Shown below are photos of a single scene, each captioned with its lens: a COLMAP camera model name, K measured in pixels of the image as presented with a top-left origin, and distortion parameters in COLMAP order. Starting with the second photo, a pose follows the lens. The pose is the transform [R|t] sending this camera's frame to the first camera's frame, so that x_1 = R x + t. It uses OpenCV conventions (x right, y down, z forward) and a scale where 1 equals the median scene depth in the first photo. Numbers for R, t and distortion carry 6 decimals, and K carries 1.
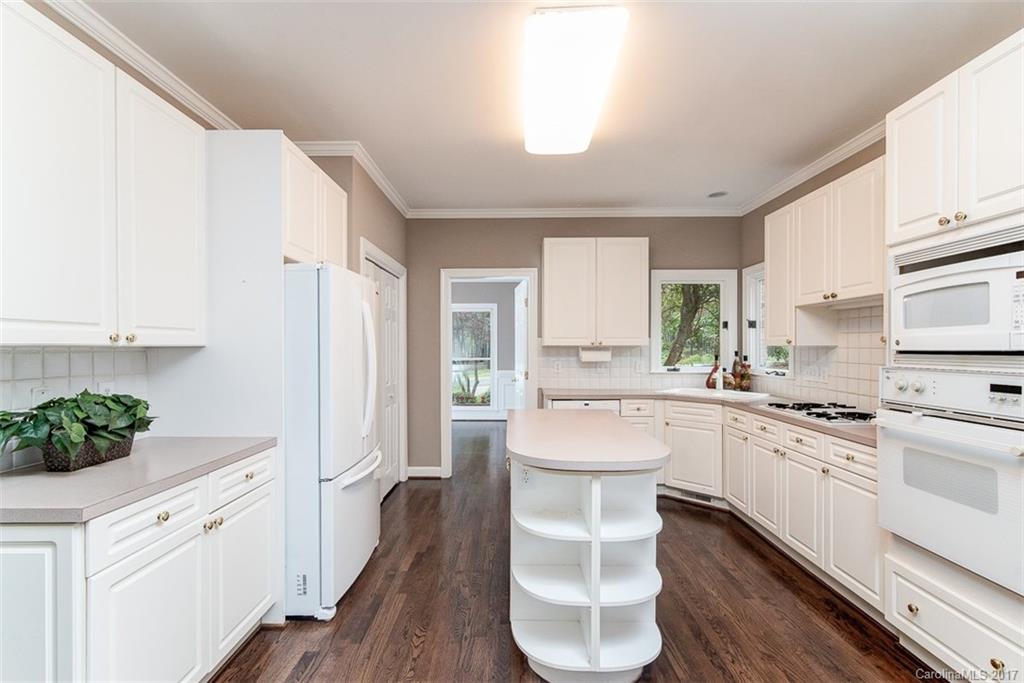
lens RADIAL K [[469.8, 0, 510.0], [0, 469.8, 351.0], [0, 0, 1]] dist [-0.008820, 0.000116]
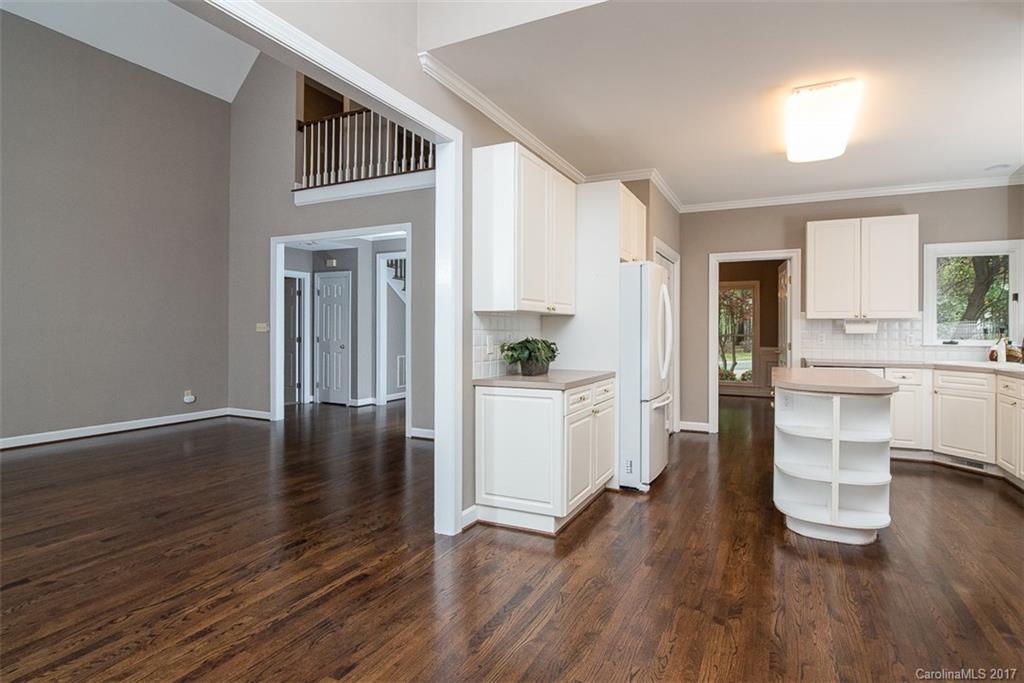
lens RADIAL K [[508.5, 0, 550.9], [0, 508.5, 328.8], [0, 0, 1]] dist [-0.020476, 0.000121]
pose [[0.916374, 0.004793, -0.400295, -0.004072], [-0.008429, 0.999938, -0.007322, 0.029778], [0.400235, 0.010084, 0.916357, -0.378196]]
